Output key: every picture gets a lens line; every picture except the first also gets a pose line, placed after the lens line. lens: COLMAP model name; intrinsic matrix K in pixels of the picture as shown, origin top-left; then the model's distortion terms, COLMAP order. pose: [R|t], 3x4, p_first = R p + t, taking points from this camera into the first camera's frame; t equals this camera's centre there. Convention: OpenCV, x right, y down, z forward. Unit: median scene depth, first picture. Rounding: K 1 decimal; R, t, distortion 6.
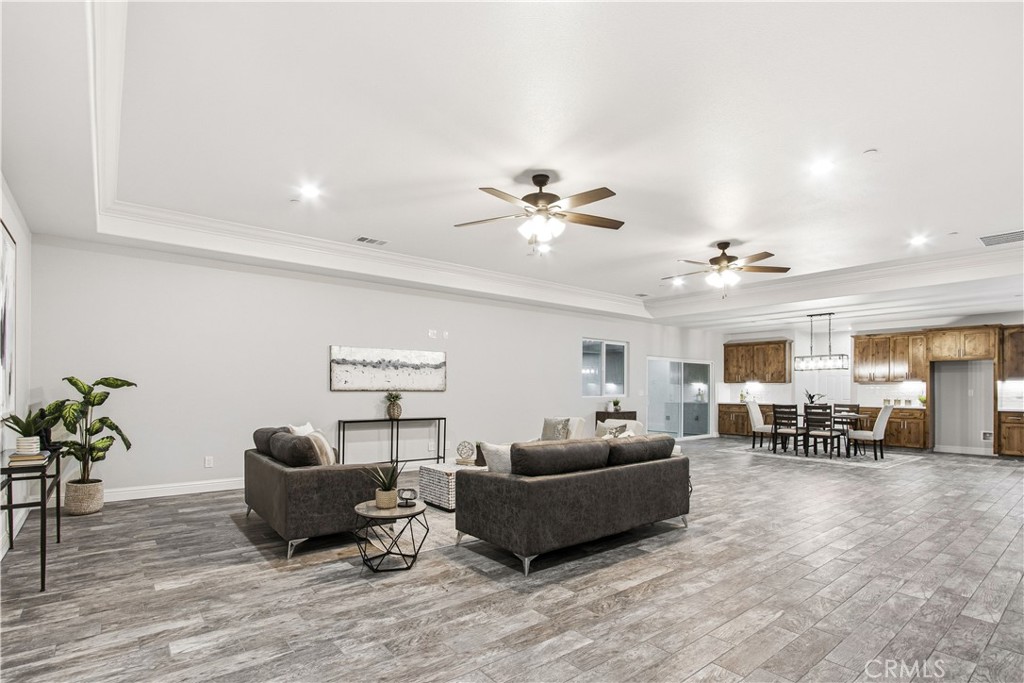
lens RADIAL K [[478.2, 0, 502.4], [0, 478.2, 389.7], [0, 0, 1]] dist [-0.014650, 0.000027]
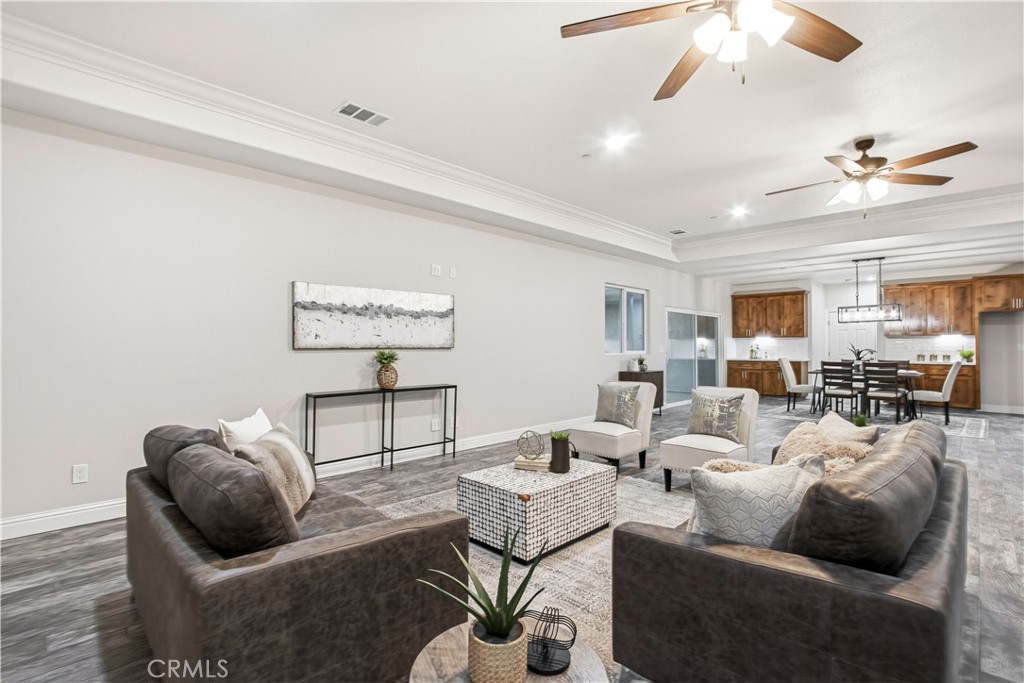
lens RADIAL K [[478.2, 0, 512.7], [0, 478.2, 338.3], [0, 0, 1]] dist [-0.014650, 0.000027]
pose [[0.994151, -0.003896, 0.107932, -0.109532], [0.005741, 0.999843, -0.016784, 0.000087], [-0.107849, 0.017305, 0.994017, 0.262737]]
